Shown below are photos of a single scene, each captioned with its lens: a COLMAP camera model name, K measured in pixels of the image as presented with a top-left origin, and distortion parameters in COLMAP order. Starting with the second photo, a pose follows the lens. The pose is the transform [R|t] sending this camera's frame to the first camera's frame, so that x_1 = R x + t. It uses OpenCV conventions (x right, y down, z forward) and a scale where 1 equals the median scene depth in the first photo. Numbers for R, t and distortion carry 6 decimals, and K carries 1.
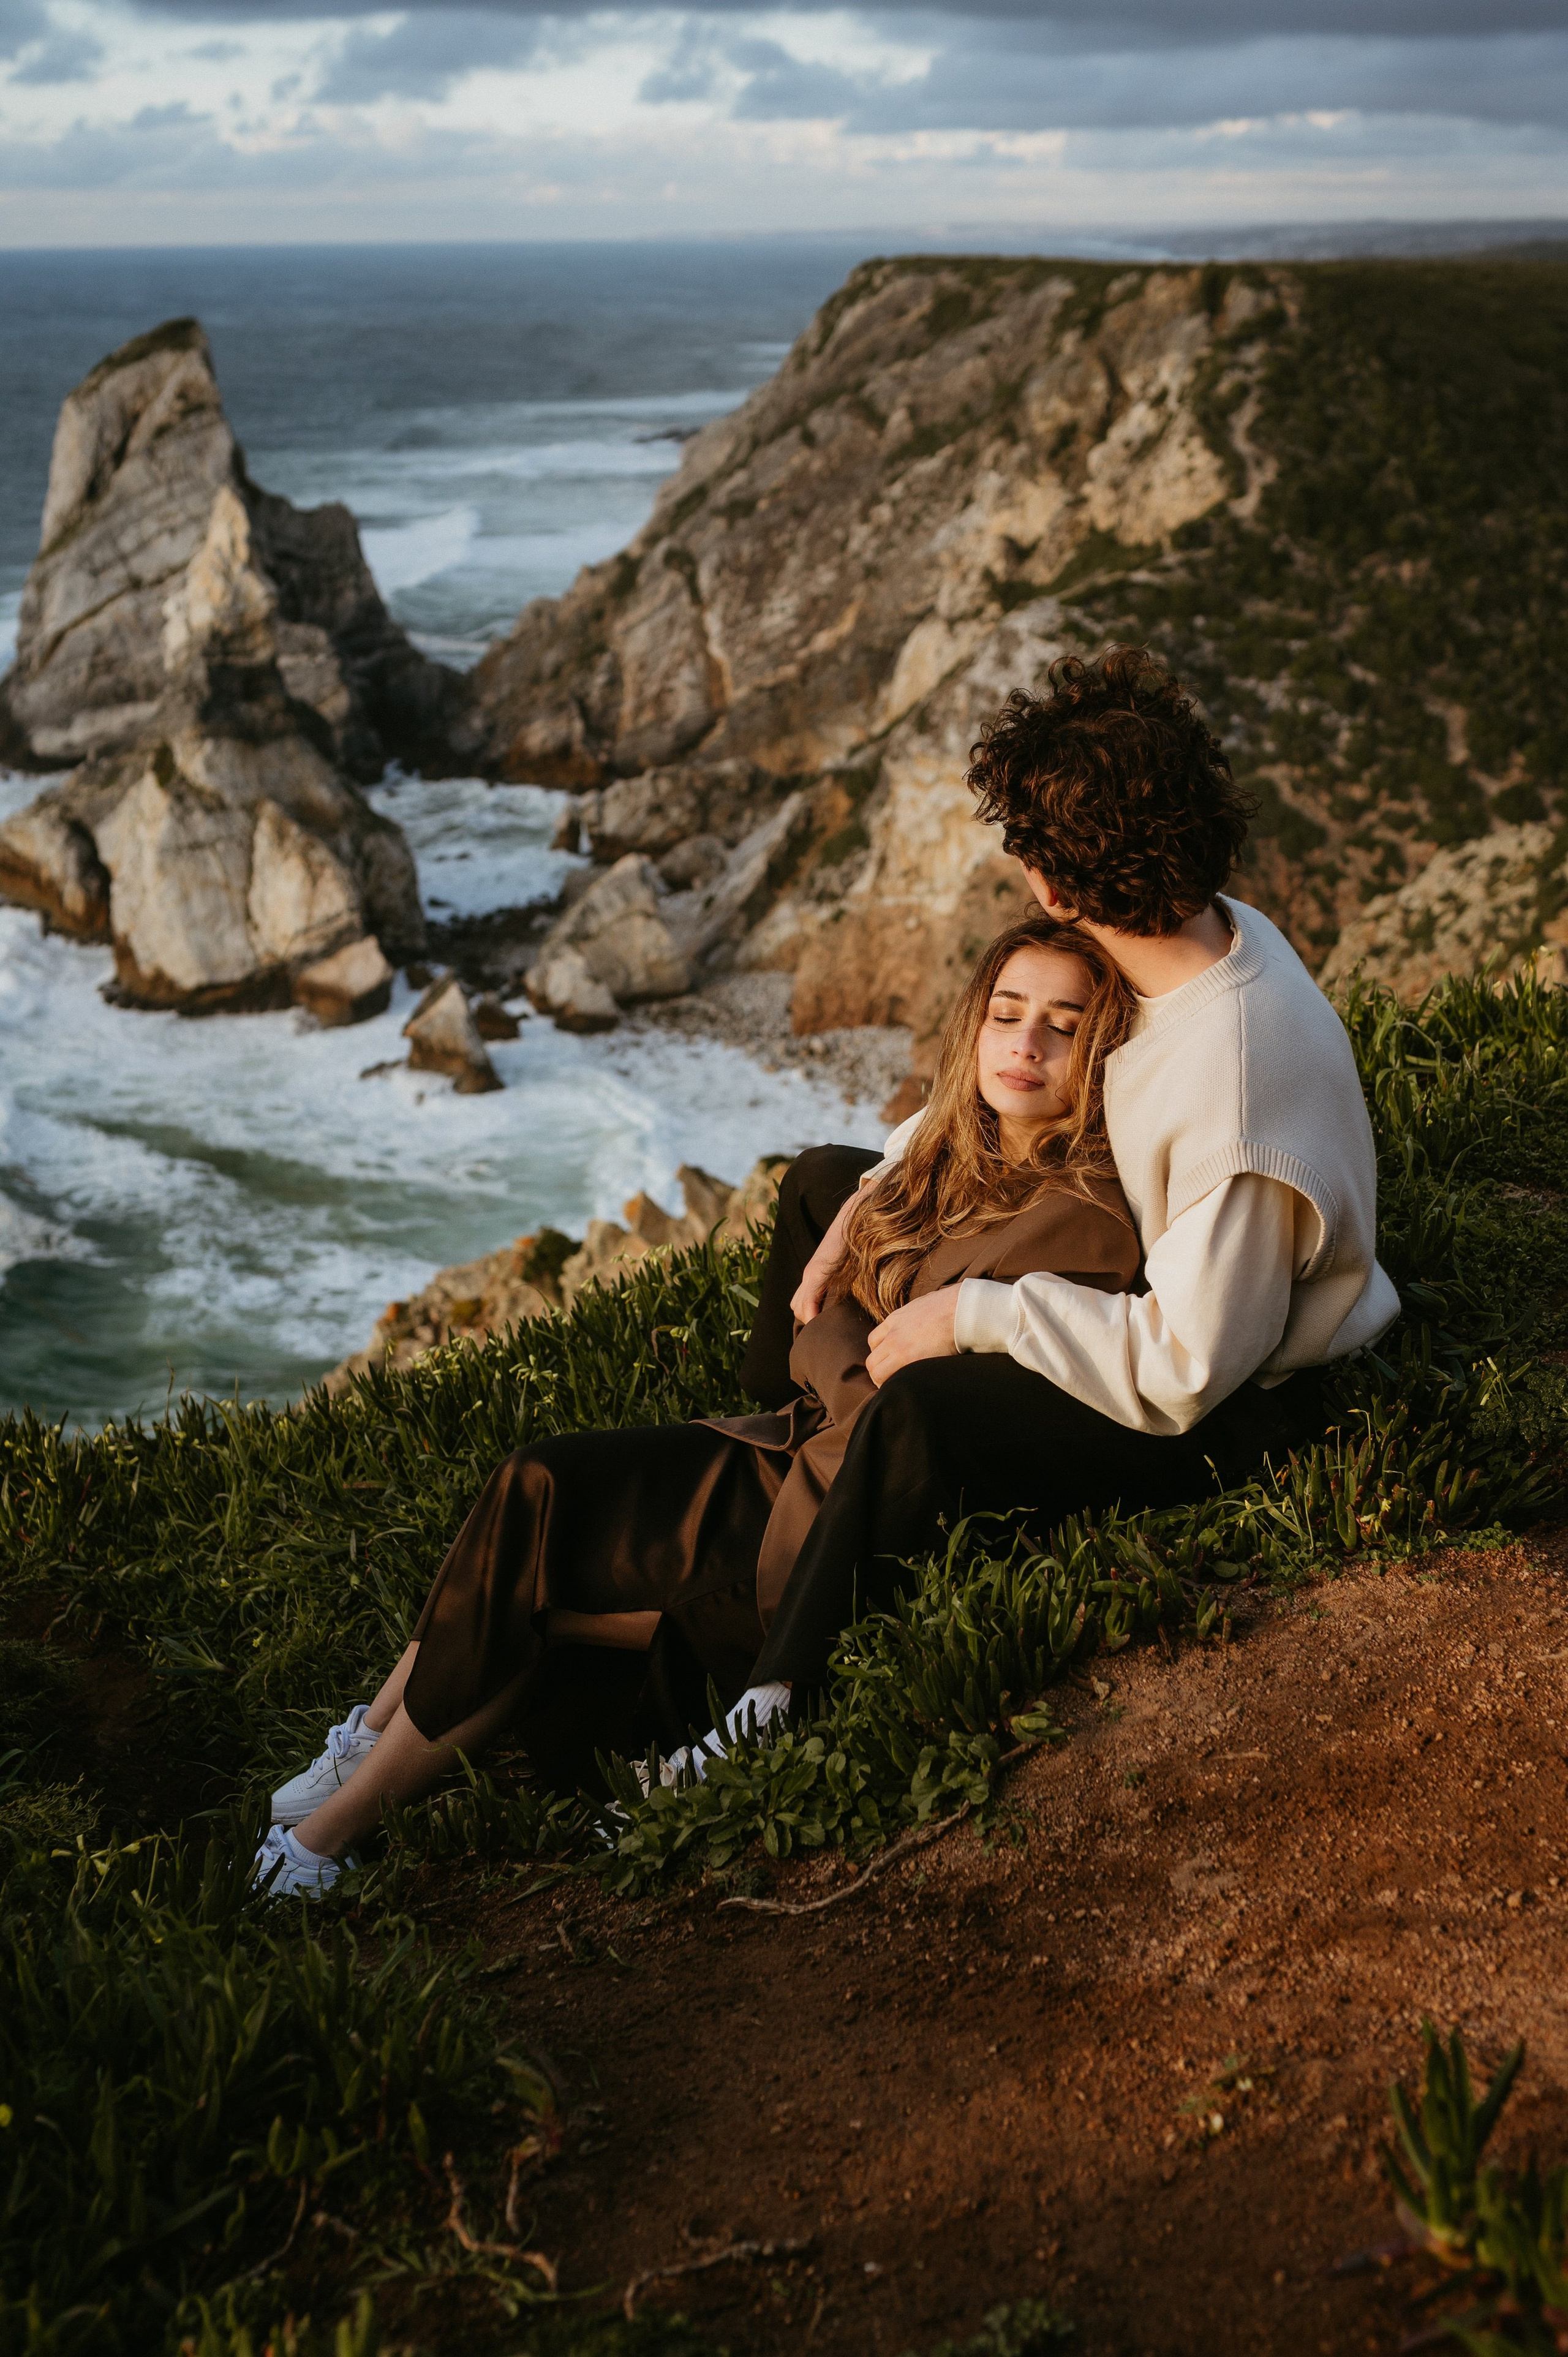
lens RADIAL K [[2312.5, 0, 830.9], [0, 2312.5, 1263.7], [0, 0, 1]] dist [-0.043104, 0.000000]
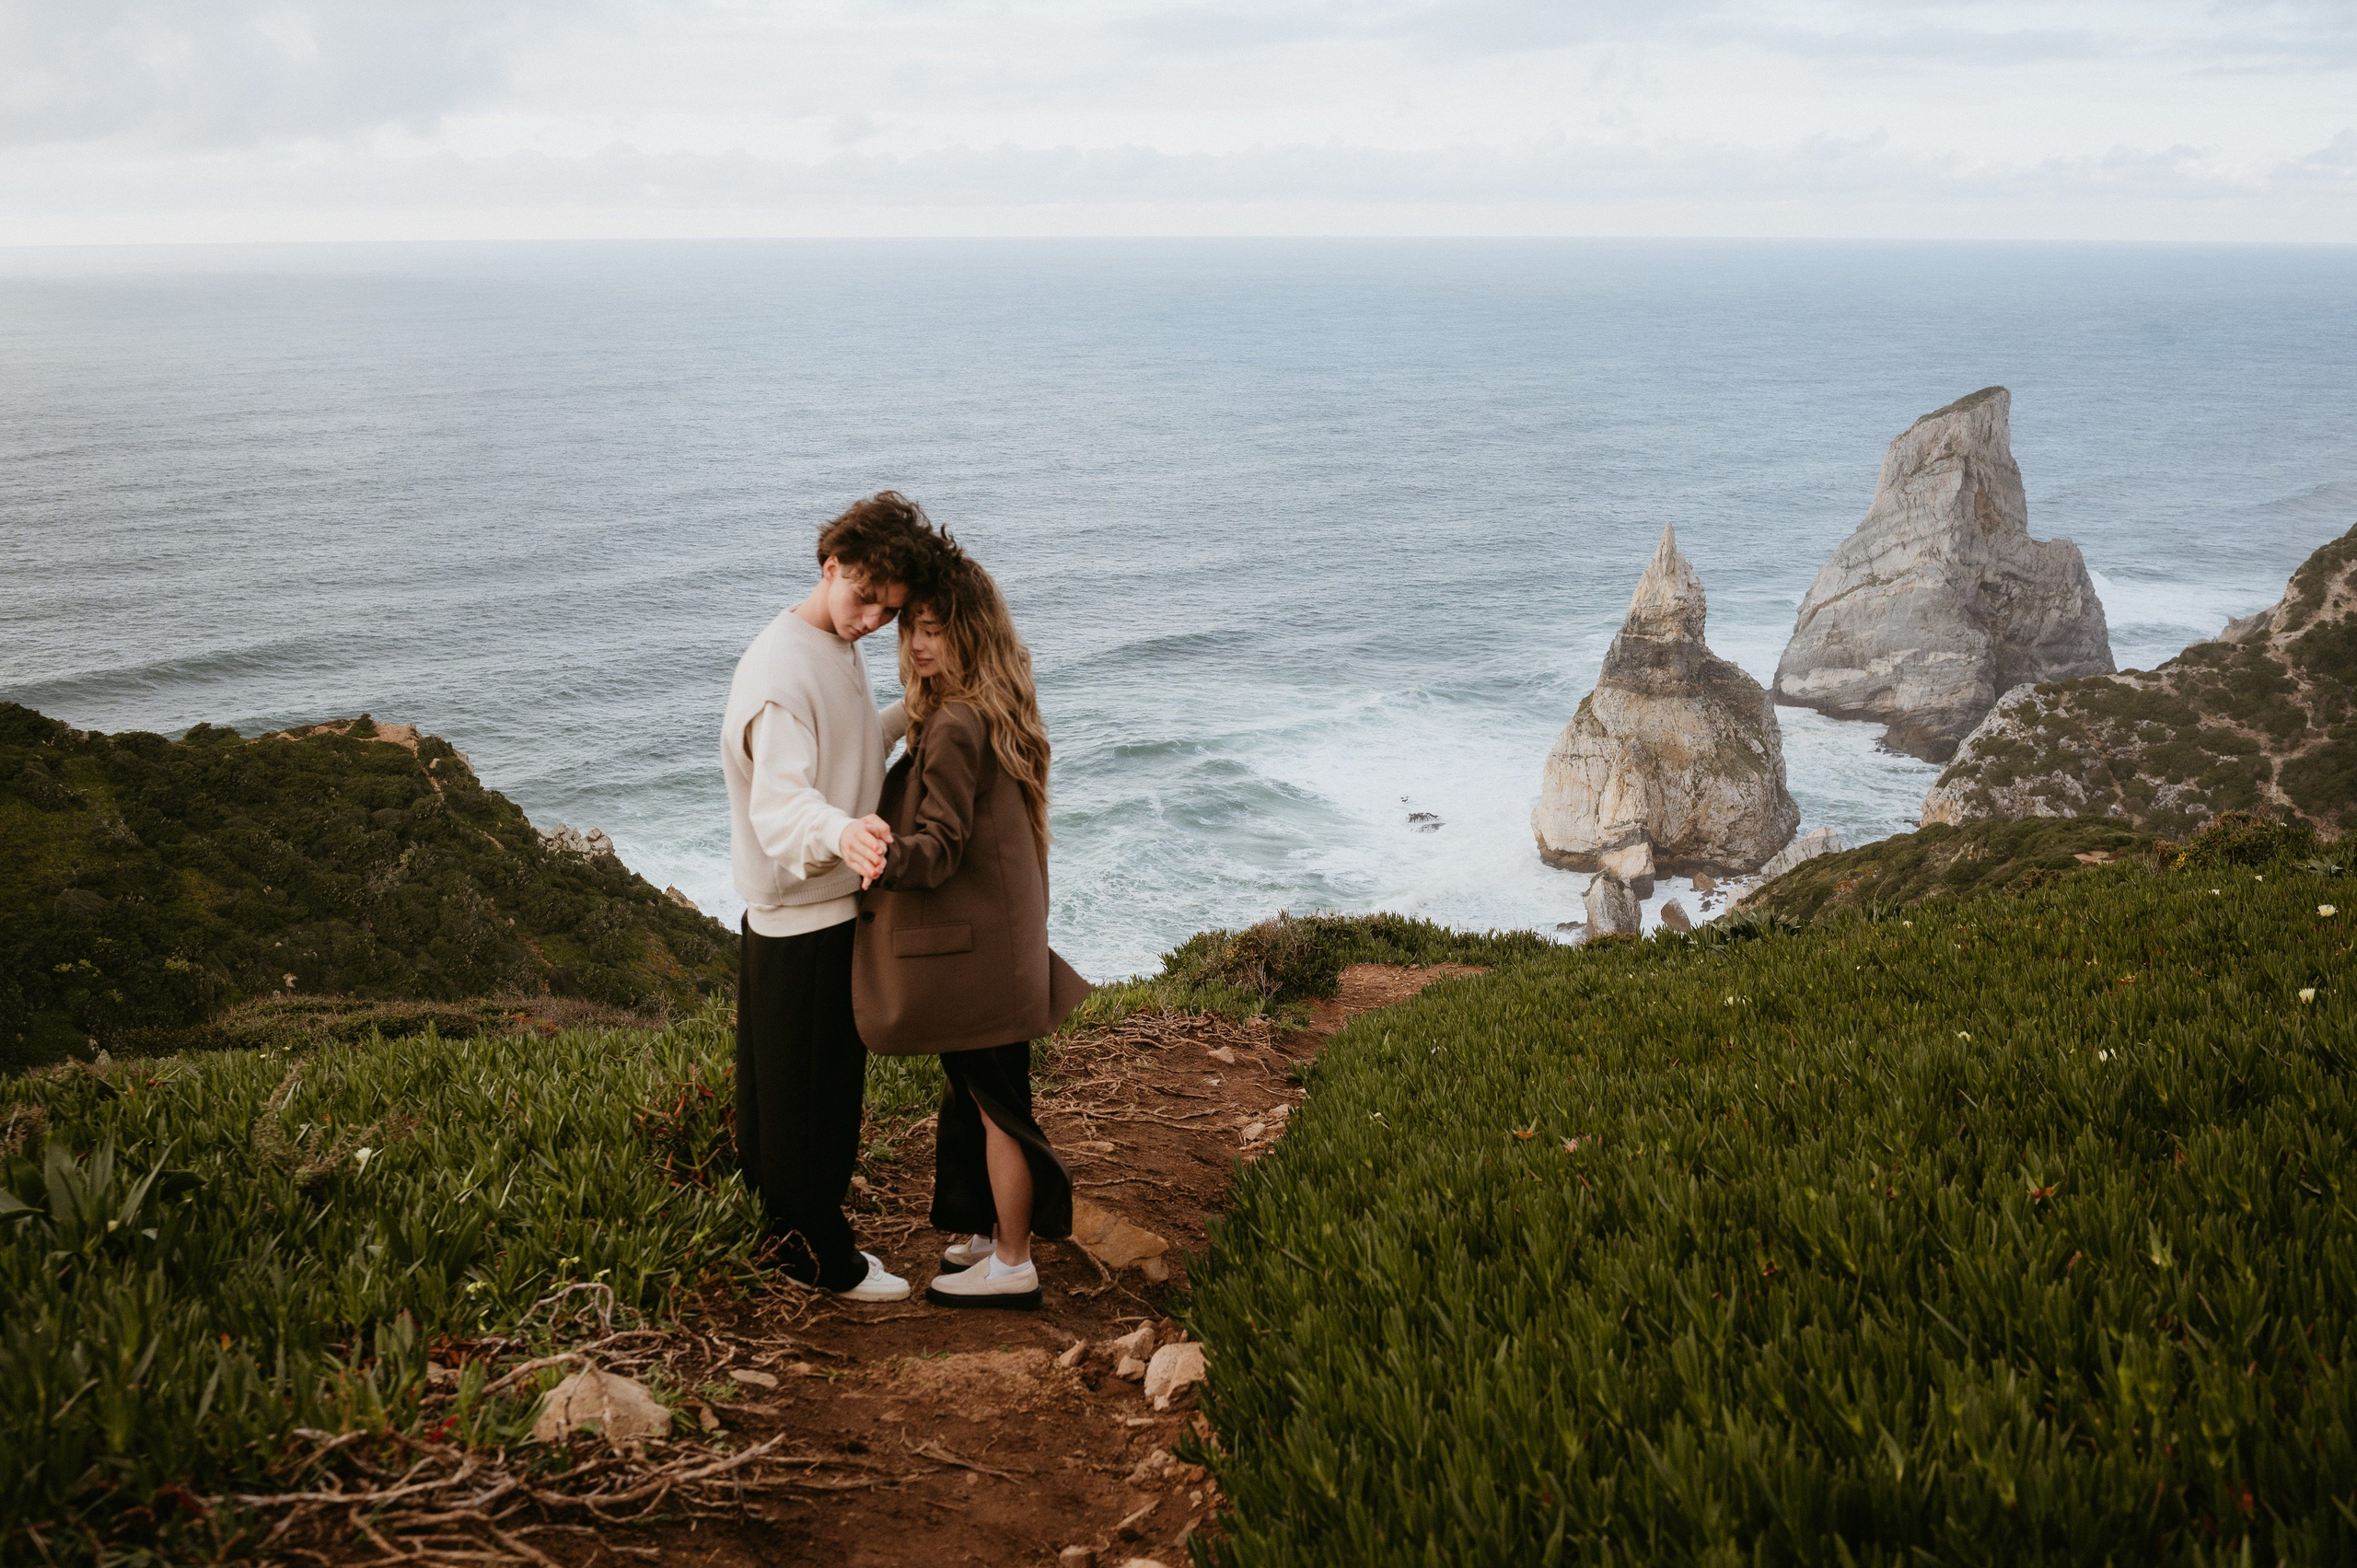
lens RADIAL K [[2216.8, 0, 1218.6], [0, 2216.8, 772.4], [0, 0, 1]] dist [-0.037909, 0.000000]
pose [[0.595212, 0.192693, -0.780123, 0.546493], [-0.328584, 0.944314, -0.017451, -0.060220], [0.733318, 0.266723, 0.625382, -0.021358]]
